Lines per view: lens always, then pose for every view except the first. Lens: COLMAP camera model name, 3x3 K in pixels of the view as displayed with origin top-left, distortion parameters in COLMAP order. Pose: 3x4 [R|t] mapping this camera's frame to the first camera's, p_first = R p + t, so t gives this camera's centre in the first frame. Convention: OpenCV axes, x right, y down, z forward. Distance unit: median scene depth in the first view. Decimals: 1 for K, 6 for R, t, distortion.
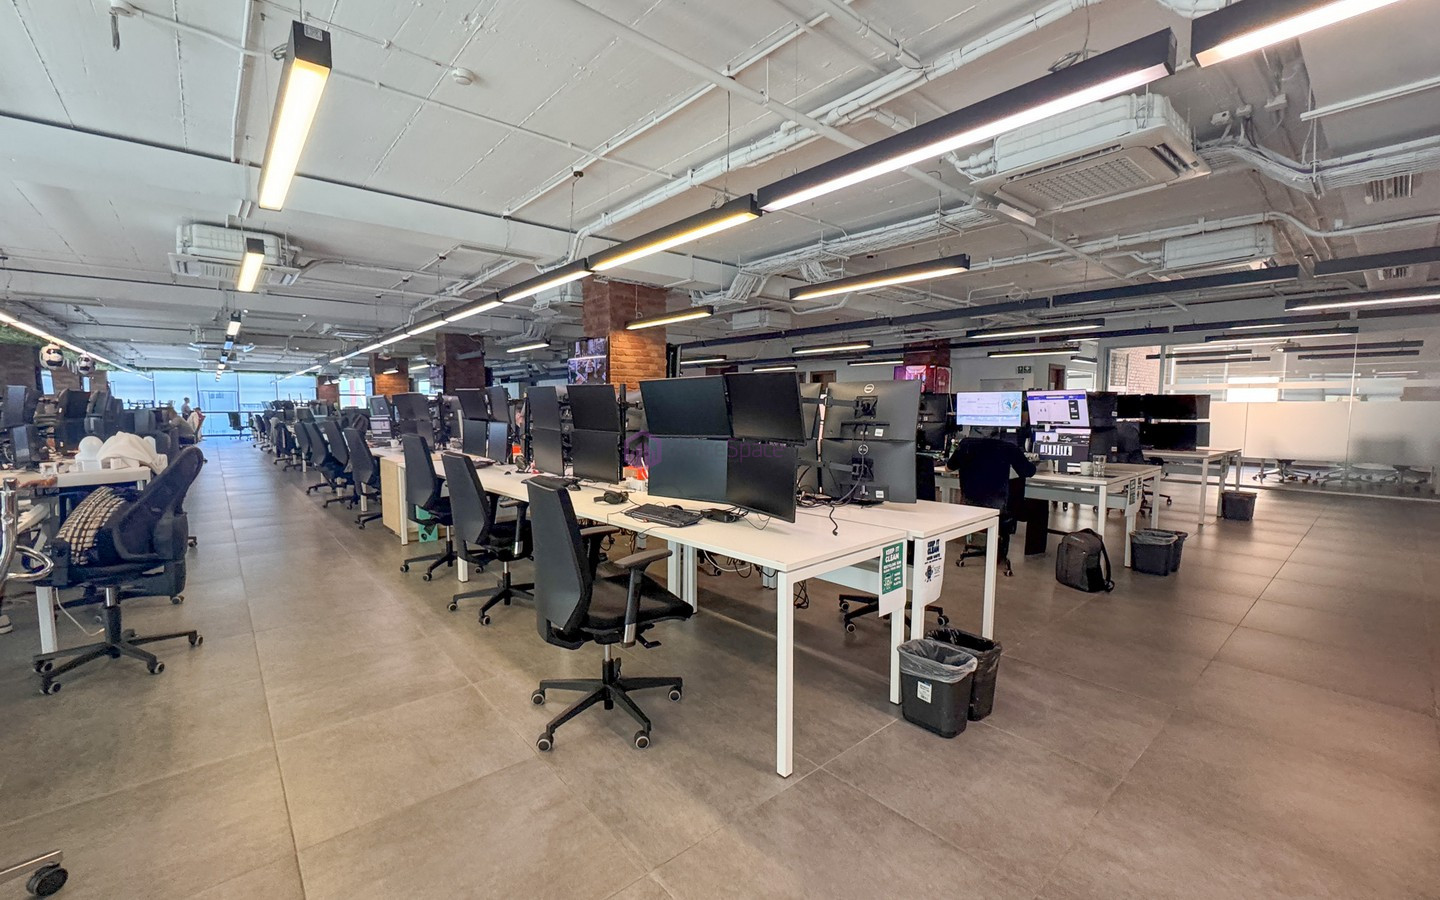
lens RADIAL K [[591.2, 0, 718.8], [0, 591.2, 452.1], [0, 0, 1]] dist [0.001094, 0.000474]
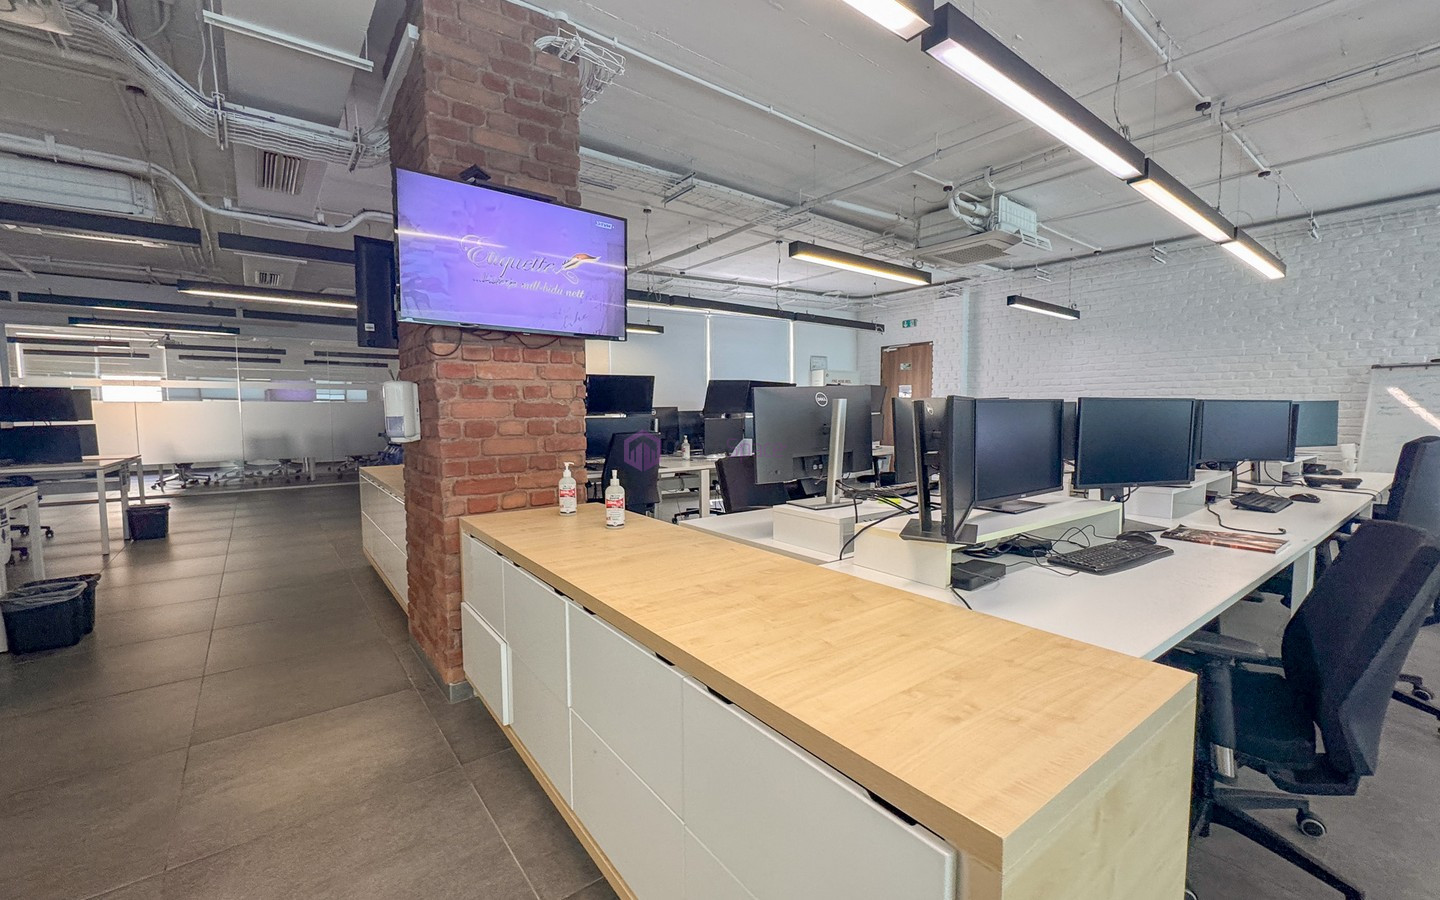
lens RADIAL K [[591.2, 0, 718.8], [0, 591.2, 452.1], [0, 0, 1]] dist [0.001094, 0.000474]
pose [[0.048617, -0.072847, 0.996157, 0.077406], [0.084483, 0.994063, 0.068570, 0.002412], [-0.995238, 0.080825, 0.054483, 0.127481]]
